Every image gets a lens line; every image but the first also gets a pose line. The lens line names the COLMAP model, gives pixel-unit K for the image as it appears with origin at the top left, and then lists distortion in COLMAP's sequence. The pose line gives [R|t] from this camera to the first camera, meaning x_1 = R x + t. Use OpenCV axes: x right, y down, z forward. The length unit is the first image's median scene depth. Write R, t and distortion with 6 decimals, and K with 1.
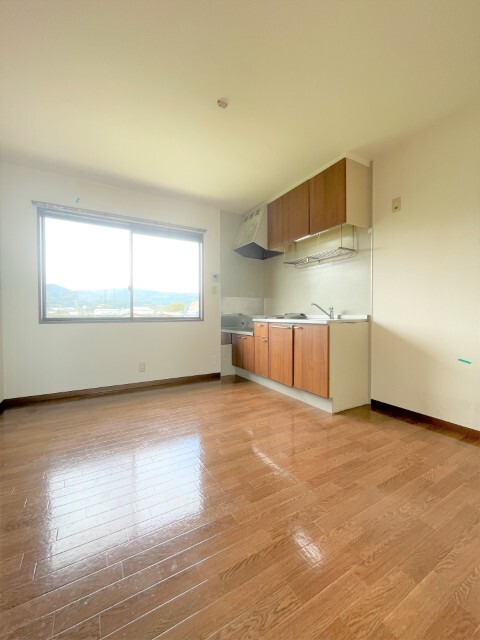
lens RADIAL K [[258.9, 0, 240.0], [0, 258.9, 320.0], [0, 0, 1]] dist [0.000205, -0.000064]
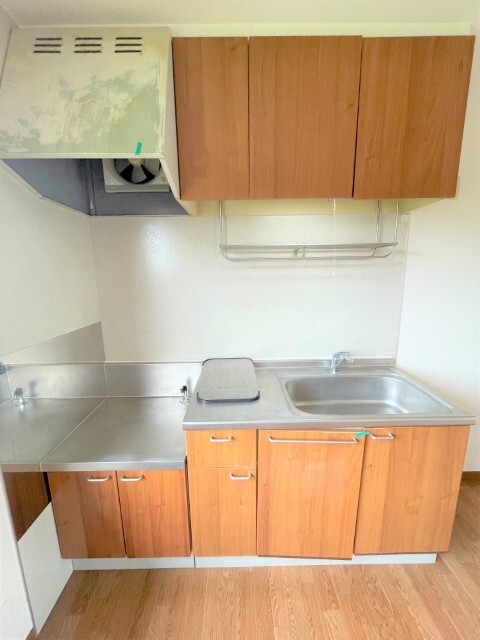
lens RADIAL K [[258.9, 0, 240.0], [0, 258.9, 320.0], [0, 0, 1]] dist [0.000205, -0.000064]
pose [[0.498980, -0.173886, 0.848989, -0.162371], [0.034032, 0.982839, 0.181298, -0.184023], [-0.865945, -0.061571, 0.496335, 0.779974]]
